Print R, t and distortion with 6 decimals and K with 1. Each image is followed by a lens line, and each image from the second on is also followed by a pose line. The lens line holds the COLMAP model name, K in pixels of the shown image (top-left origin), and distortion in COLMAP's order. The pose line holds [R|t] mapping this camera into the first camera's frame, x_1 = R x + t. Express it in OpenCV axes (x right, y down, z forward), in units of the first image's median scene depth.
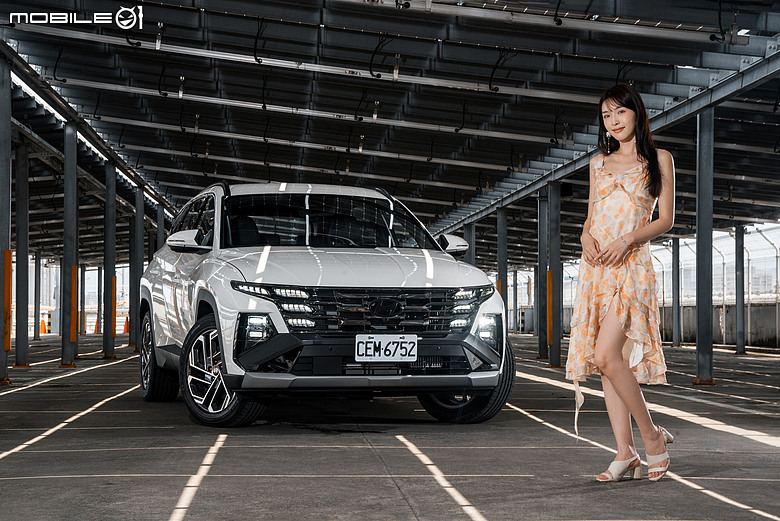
lens RADIAL K [[1903.8, 0, 392.6], [0, 1903.8, 259.2], [0, 0, 1]] dist [0.533372, 0.000000]
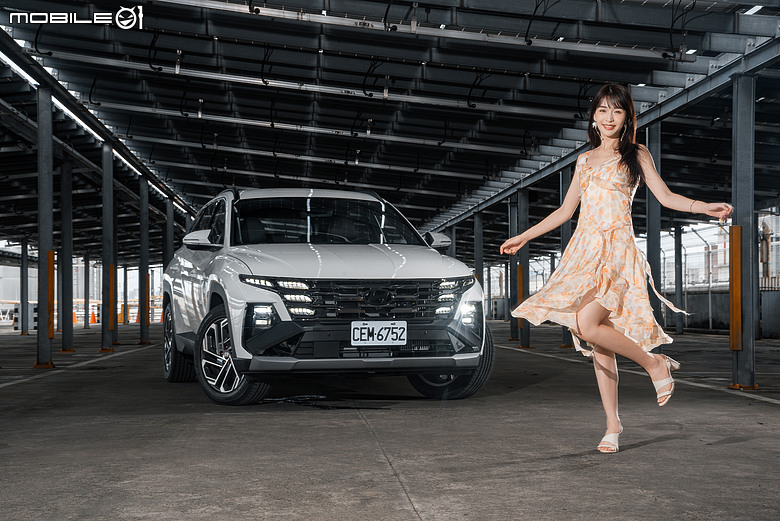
lens RADIAL K [[1561.8, 0, 402.6], [0, 1561.8, 256.2], [0, 0, 1]] dist [0.400730, 0.000000]
pose [[0.999902, -0.009589, 0.010192, 0.001560], [0.009609, 0.999952, -0.001915, 0.003225], [-0.010173, 0.002013, 0.999946, 0.080291]]
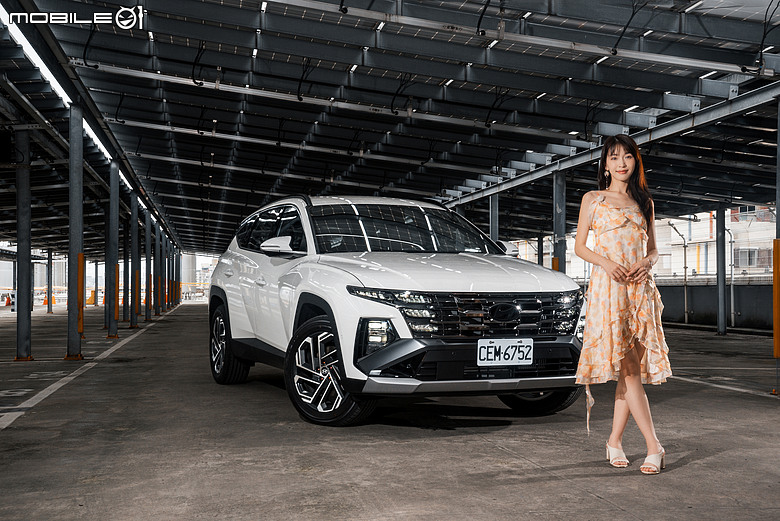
lens RADIAL K [[1040.8, 0, 381.4], [0, 1040.8, 259.3], [0, 0, 1]] dist [0.187167, 0.000000]
pose [[0.992218, -0.001290, 0.124506, -0.130842], [0.000806, 0.999992, 0.003934, -0.004975], [-0.124510, -0.003802, 0.992211, 0.427935]]
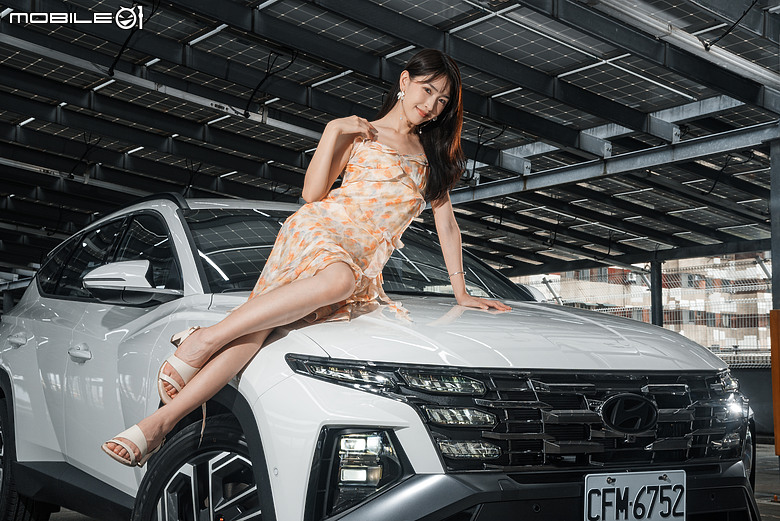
lens RADIAL K [[1153.8, 0, 396.0], [0, 1153.8, 261.4], [0, 0, 1]] dist [0.190302, 0.000000]
pose [[0.959248, 0.023022, 0.281627, -0.133921], [-0.004801, 0.997859, -0.065219, 0.006585], [-0.282526, 0.061209, 0.957305, 0.696494]]
